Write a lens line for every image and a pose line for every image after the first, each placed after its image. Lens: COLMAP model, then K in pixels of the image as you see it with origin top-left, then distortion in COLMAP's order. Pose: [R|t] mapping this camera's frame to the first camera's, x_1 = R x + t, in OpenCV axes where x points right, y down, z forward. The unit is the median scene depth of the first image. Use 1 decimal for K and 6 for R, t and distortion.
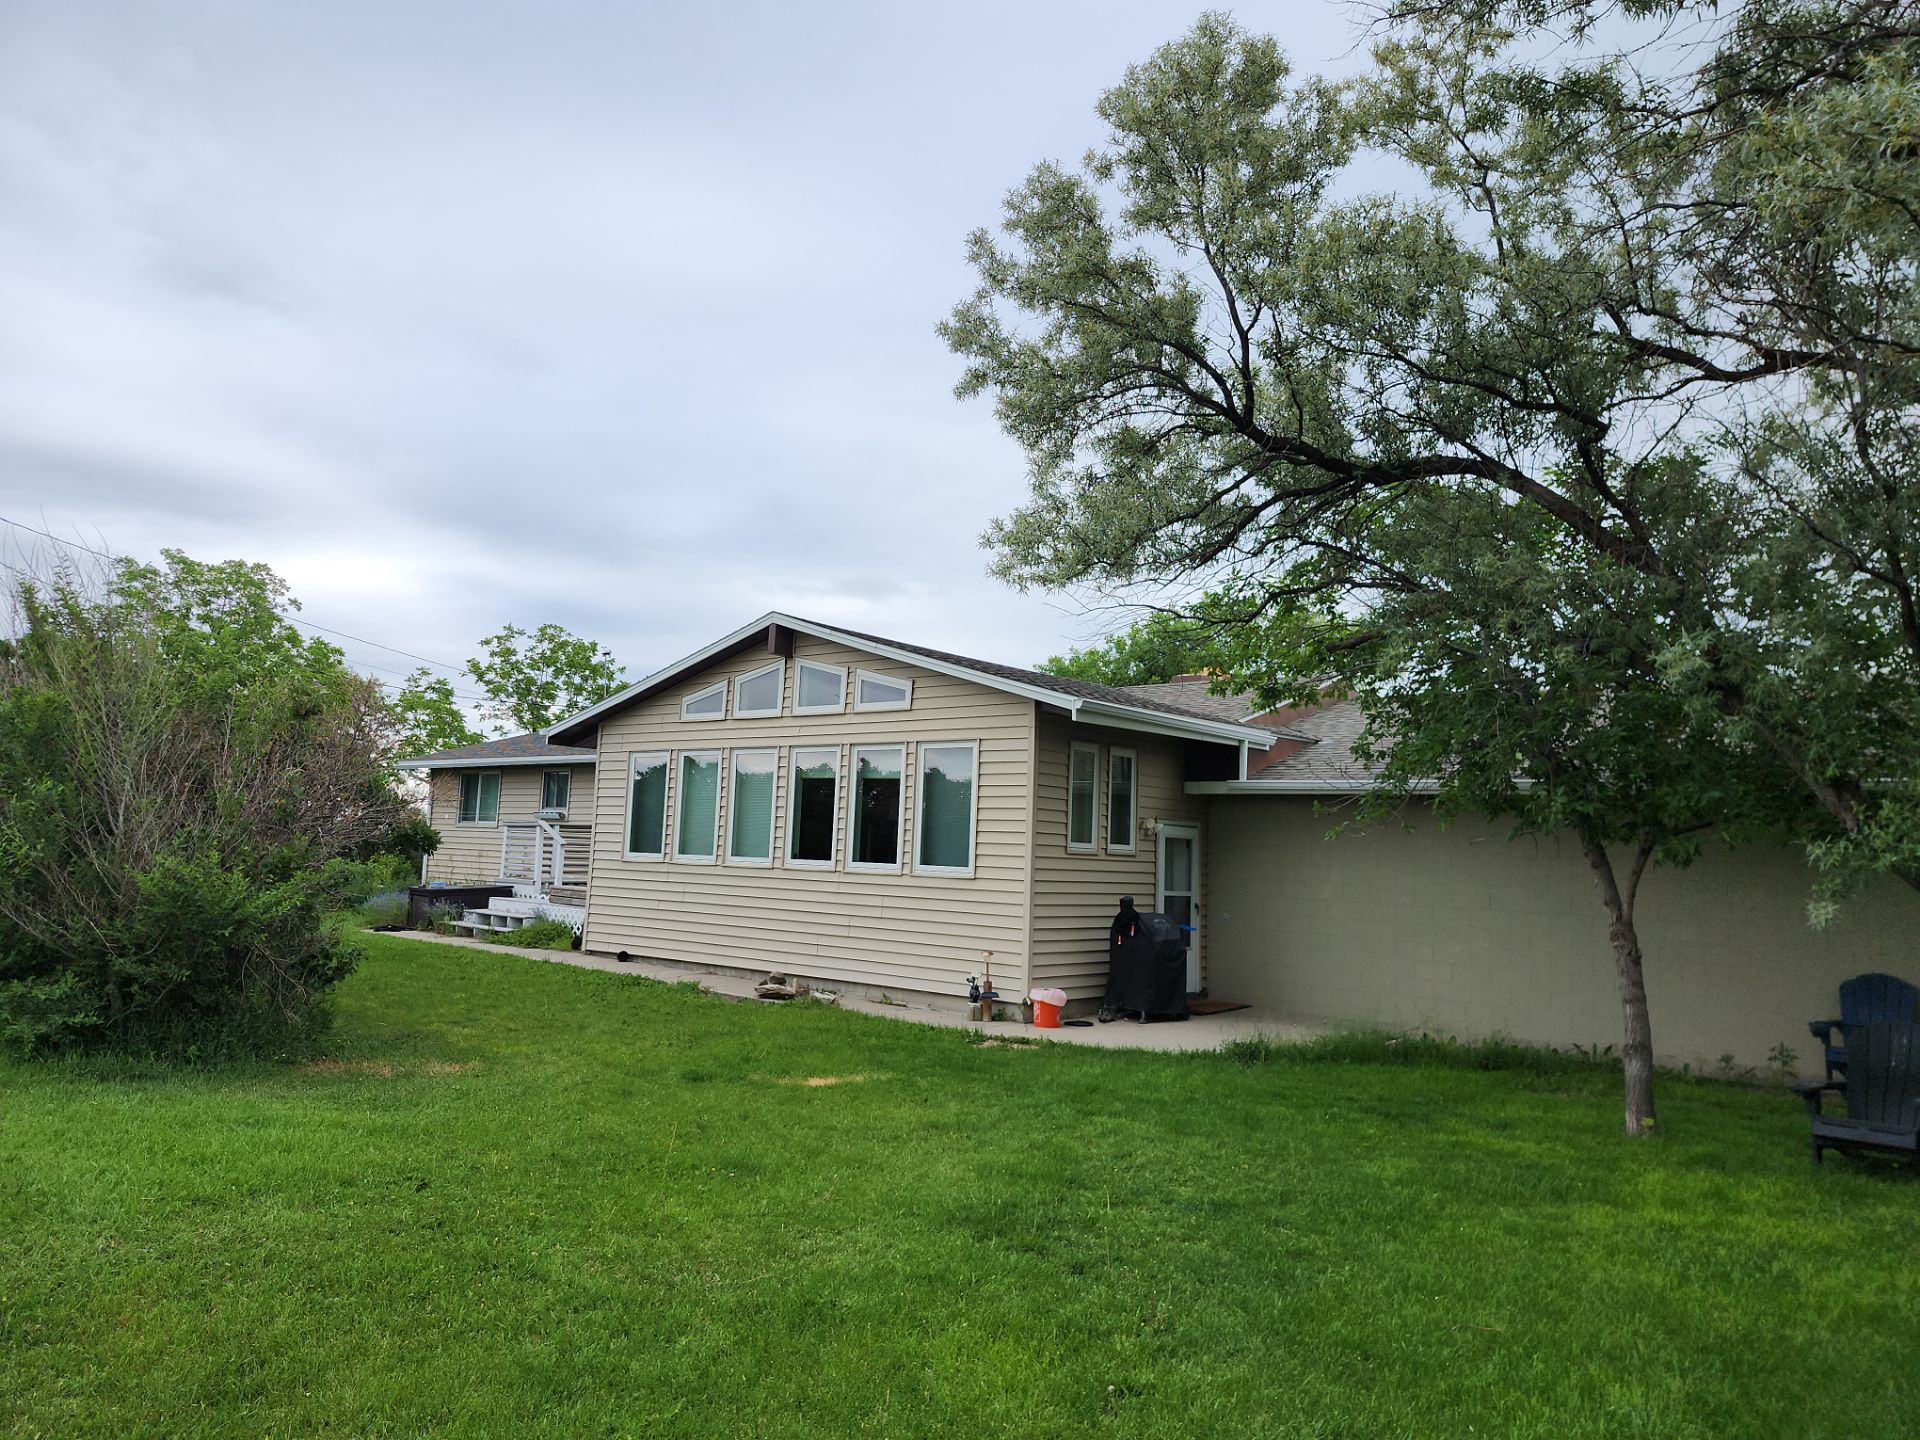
lens RADIAL K [[1330.8, 0, 950.2], [0, 1330.8, 729.4], [0, 0, 1]] dist [0.125062, -0.162535]
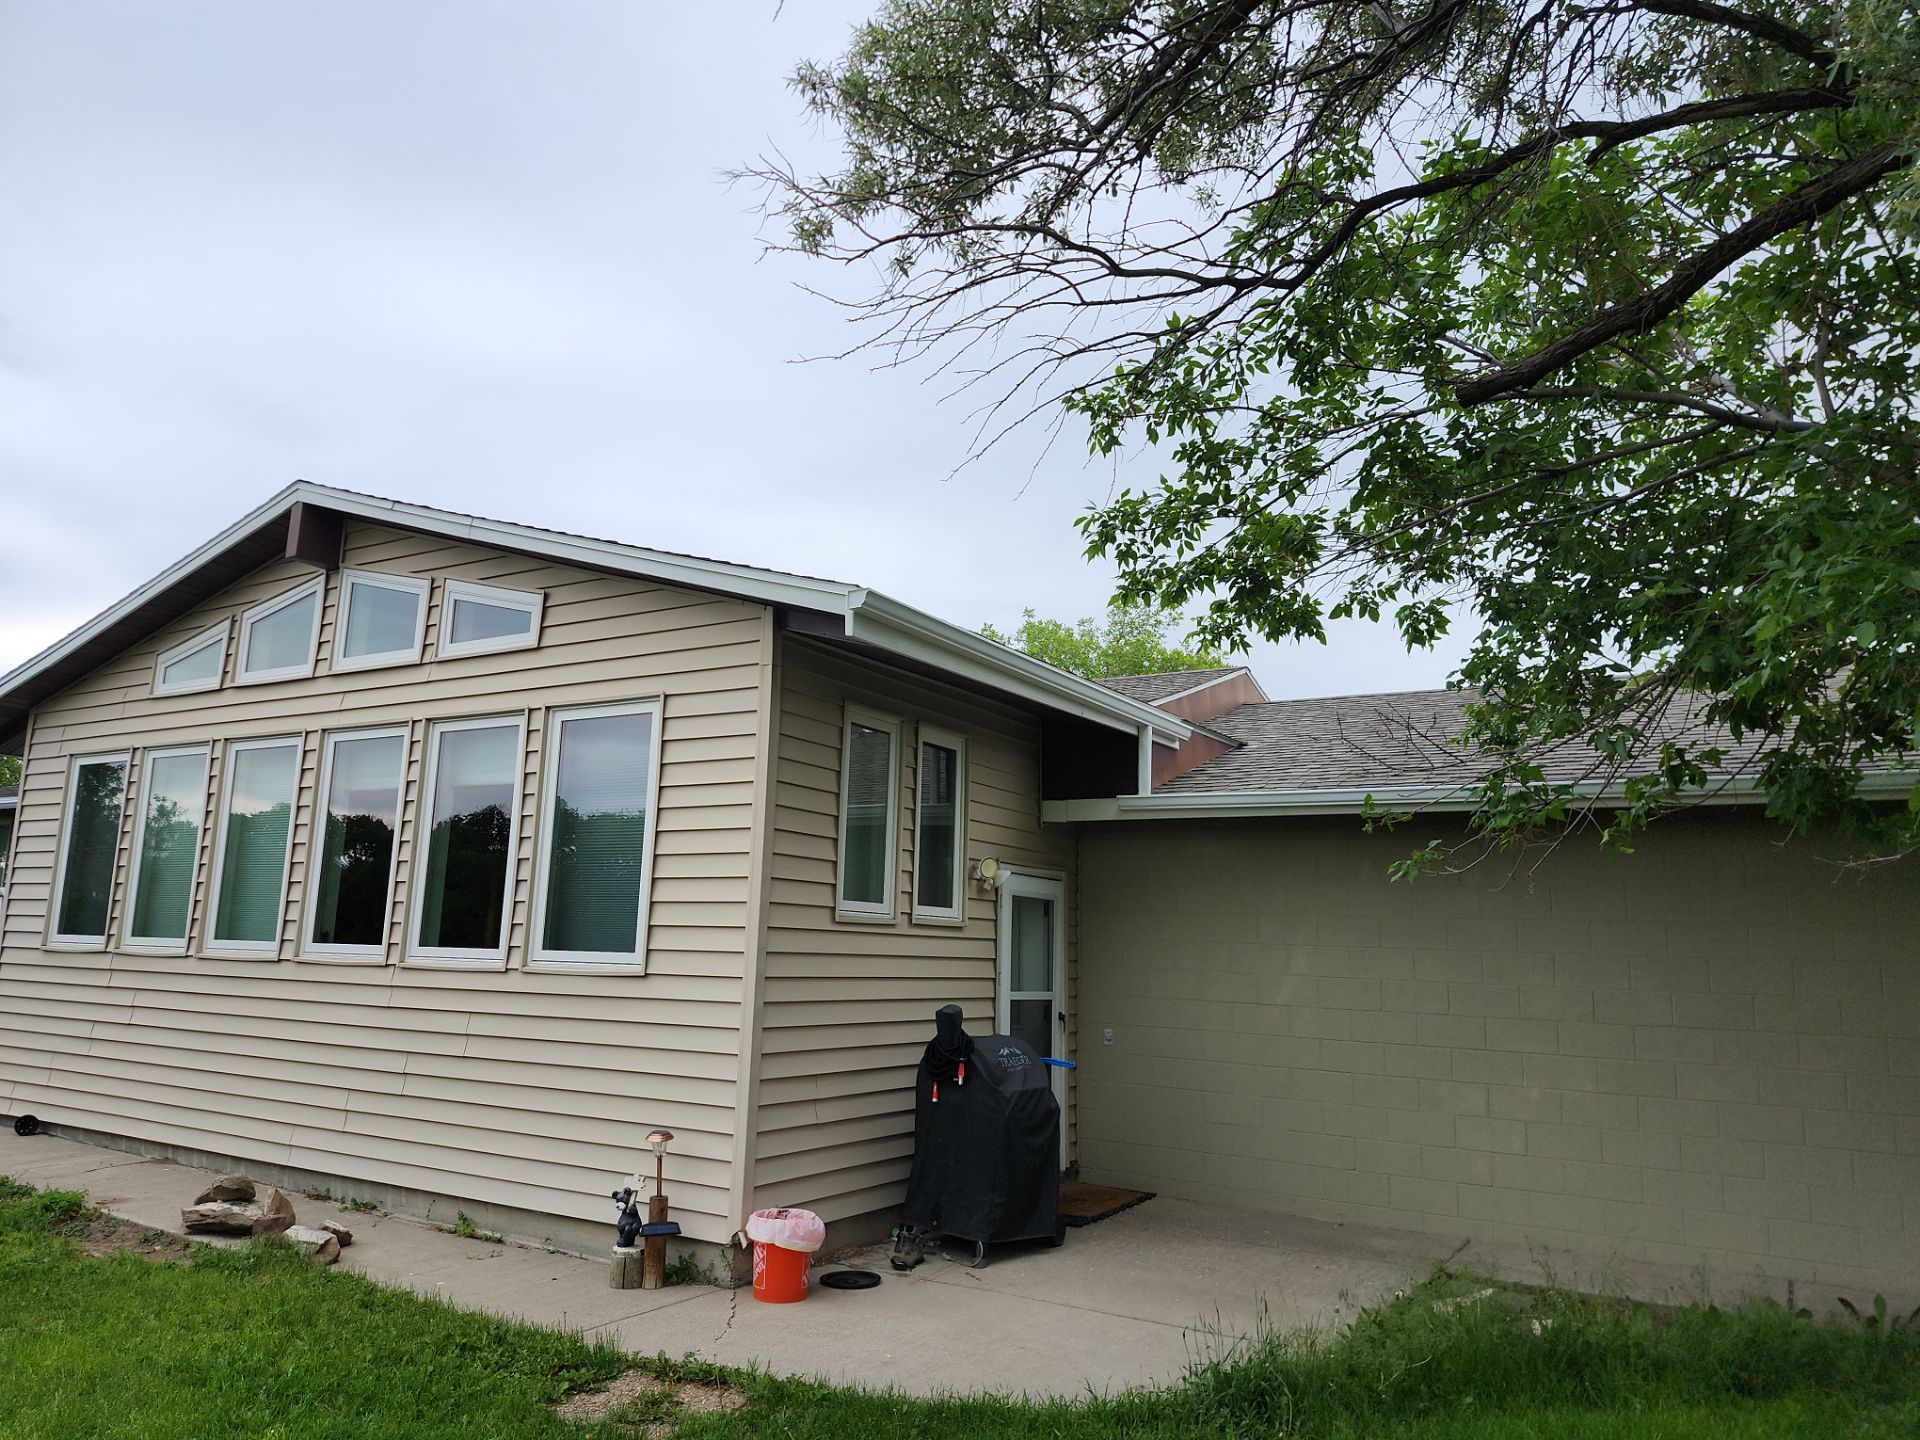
lens RADIAL K [[1330.8, 0, 950.2], [0, 1330.8, 729.4], [0, 0, 1]] dist [0.125062, -0.162535]
pose [[0.987951, 0.018006, 0.153717, 0.049440], [-0.007840, 0.997757, -0.066482, 0.051173], [-0.154570, 0.064476, 0.985876, 0.467224]]
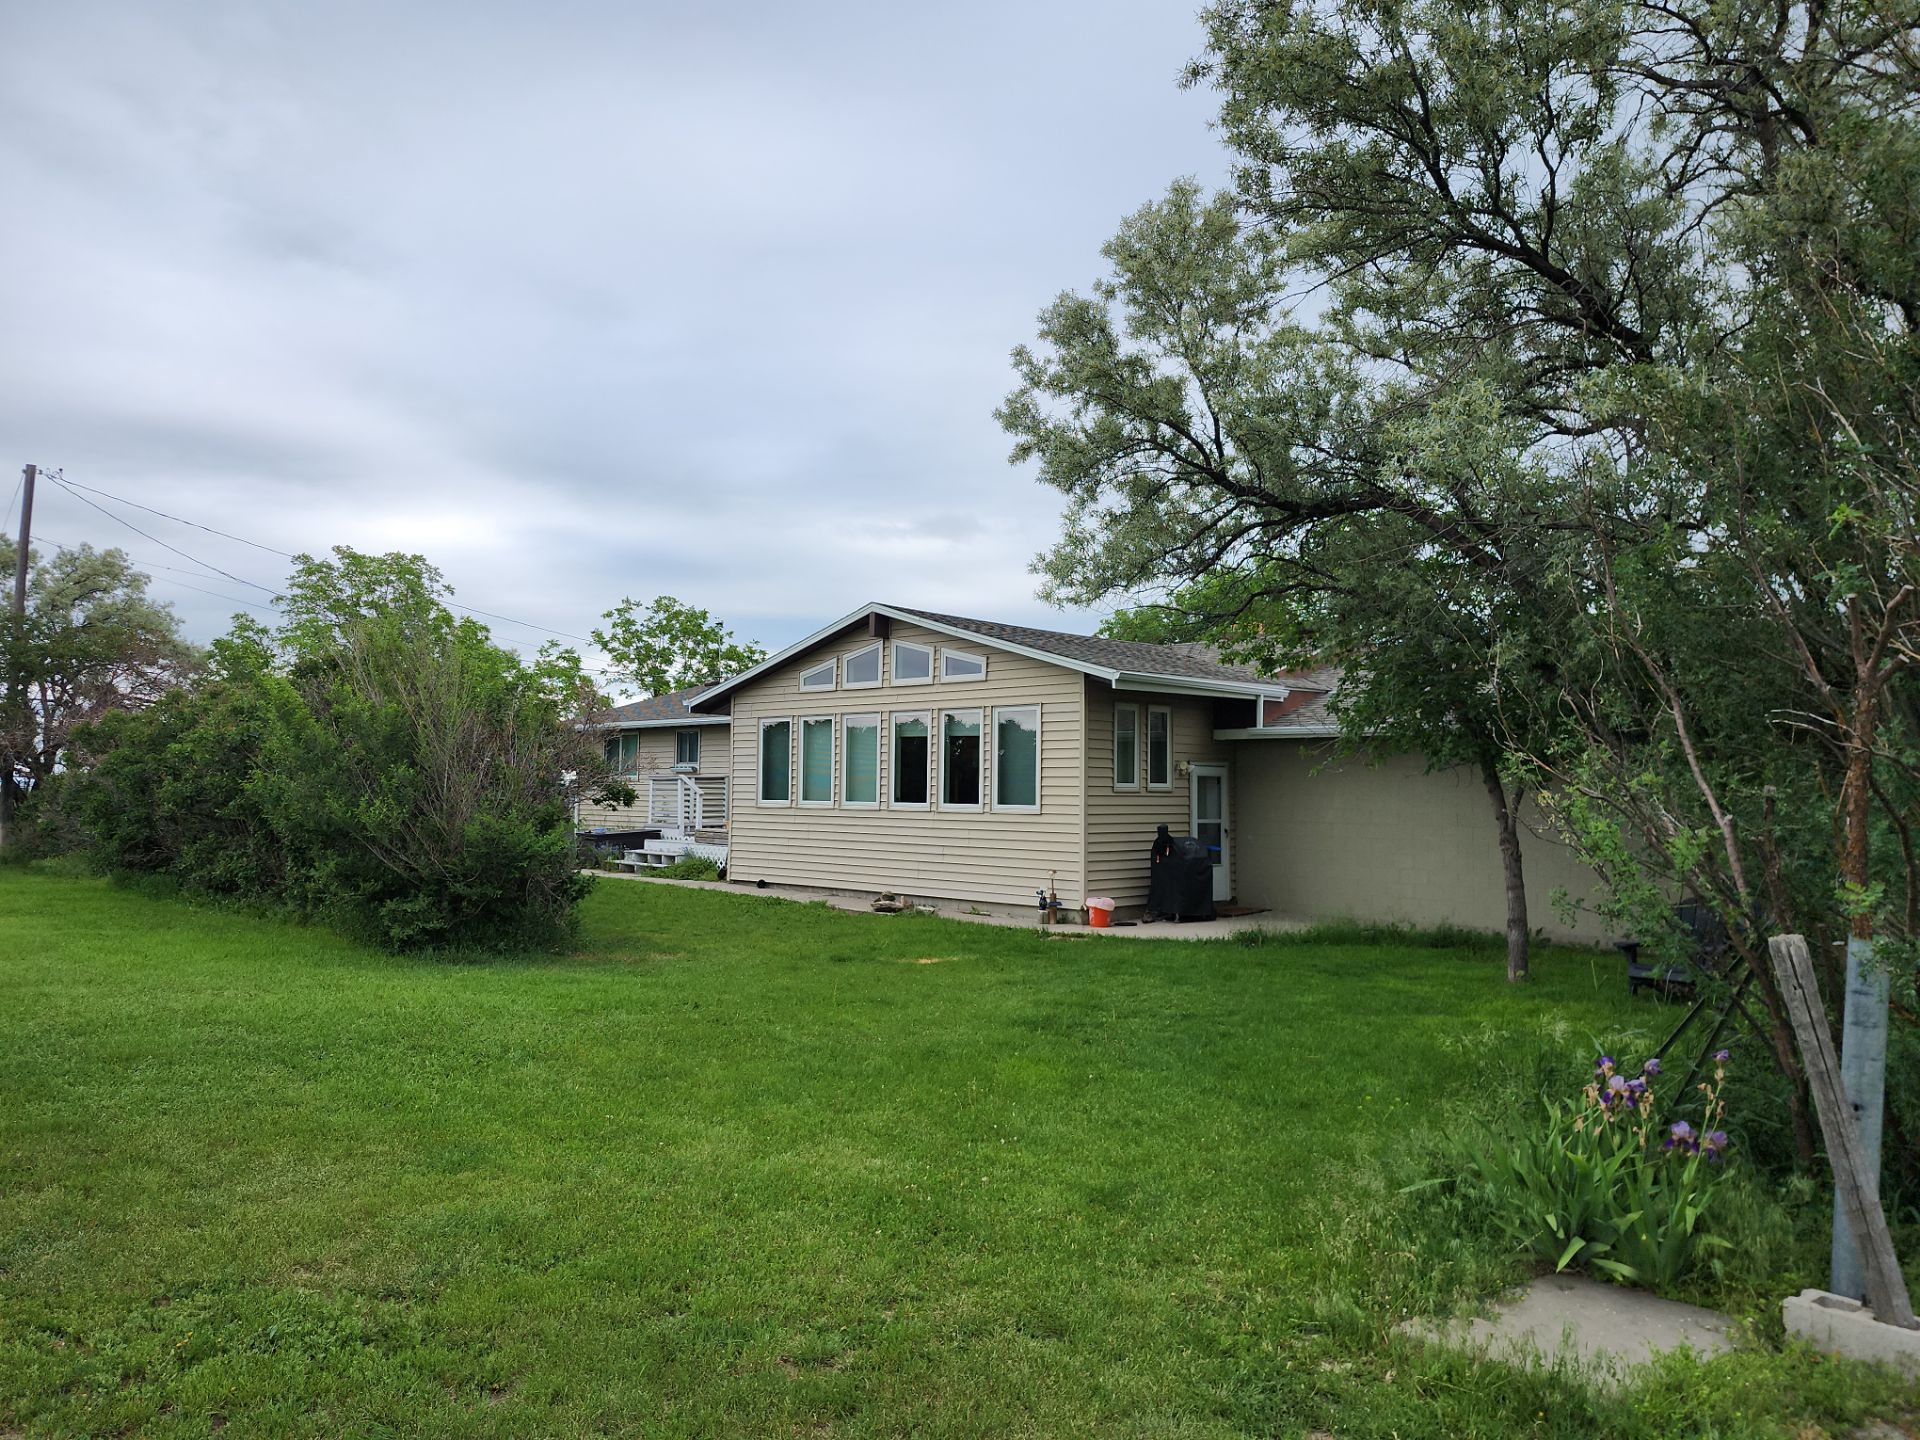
lens RADIAL K [[1330.8, 0, 950.2], [0, 1330.8, 729.4], [0, 0, 1]] dist [0.125062, -0.162535]
pose [[0.997339, -0.032826, -0.065090, 0.016838], [0.035861, 0.998297, 0.046020, -0.028110], [0.063468, -0.048232, 0.996818, -0.249948]]
